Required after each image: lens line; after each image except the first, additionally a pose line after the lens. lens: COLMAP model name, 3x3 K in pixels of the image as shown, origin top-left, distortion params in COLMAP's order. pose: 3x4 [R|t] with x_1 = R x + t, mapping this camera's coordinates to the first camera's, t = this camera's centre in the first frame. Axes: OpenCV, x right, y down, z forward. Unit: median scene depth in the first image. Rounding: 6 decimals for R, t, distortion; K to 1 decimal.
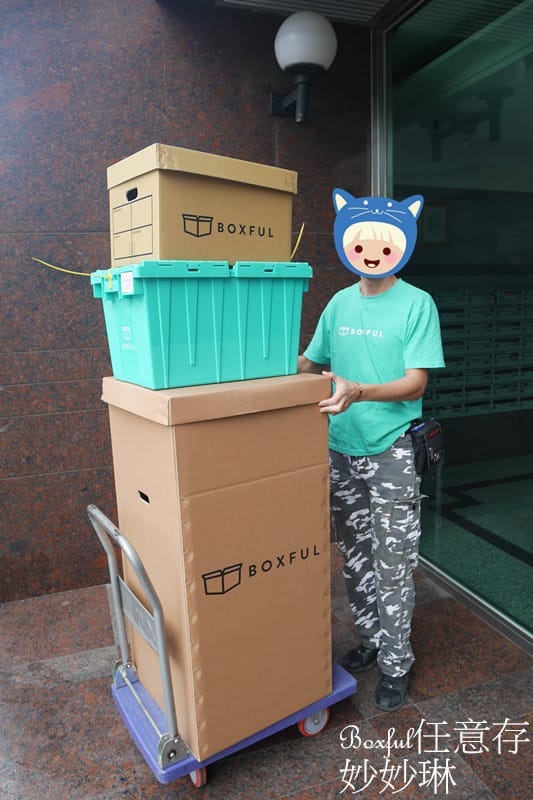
lens RADIAL K [[568.9, 0, 267.3], [0, 568.9, 399.3], [0, 0, 1]] dist [-0.068947, 0.023065]
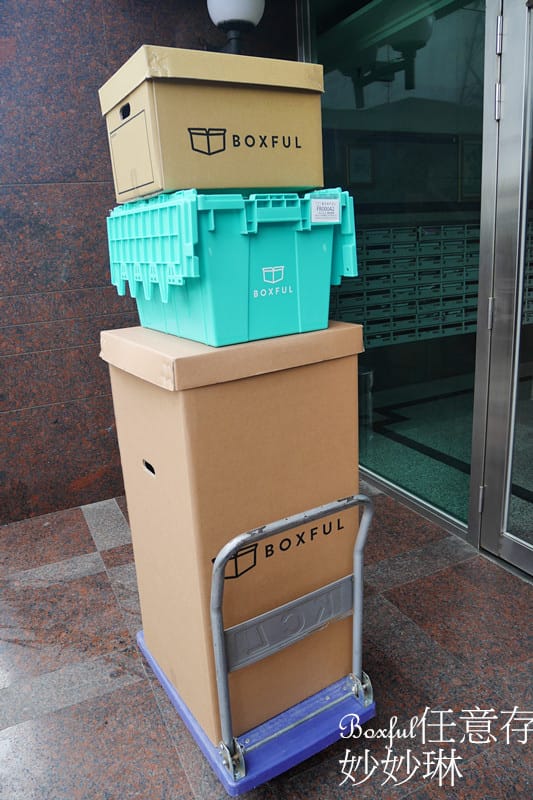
lens RADIAL K [[568.9, 0, 266.3], [0, 568.9, 398.5], [0, 0, 1]] dist [-0.068947, 0.023065]
pose [[0.993321, -0.056865, 0.100400, -0.023924], [0.047049, 0.994116, 0.097566, 0.028424], [-0.105357, -0.092190, 0.990152, -0.143159]]
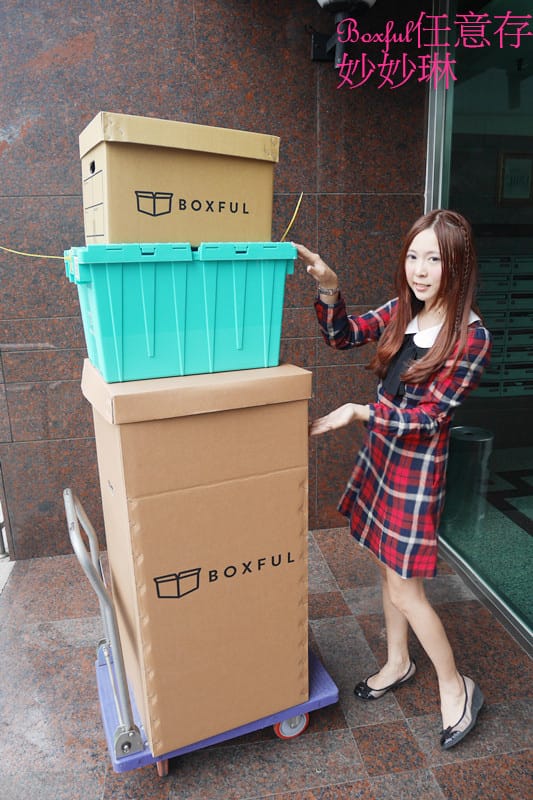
lens RADIAL K [[568.9, 0, 267.9], [0, 568.9, 401.3], [0, 0, 1]] dist [-0.068947, 0.023065]
pose [[0.985864, 0.056140, -0.157864, 0.118689], [-0.041625, 0.994721, 0.093799, -0.047647], [0.162296, -0.085902, 0.982996, 0.068023]]
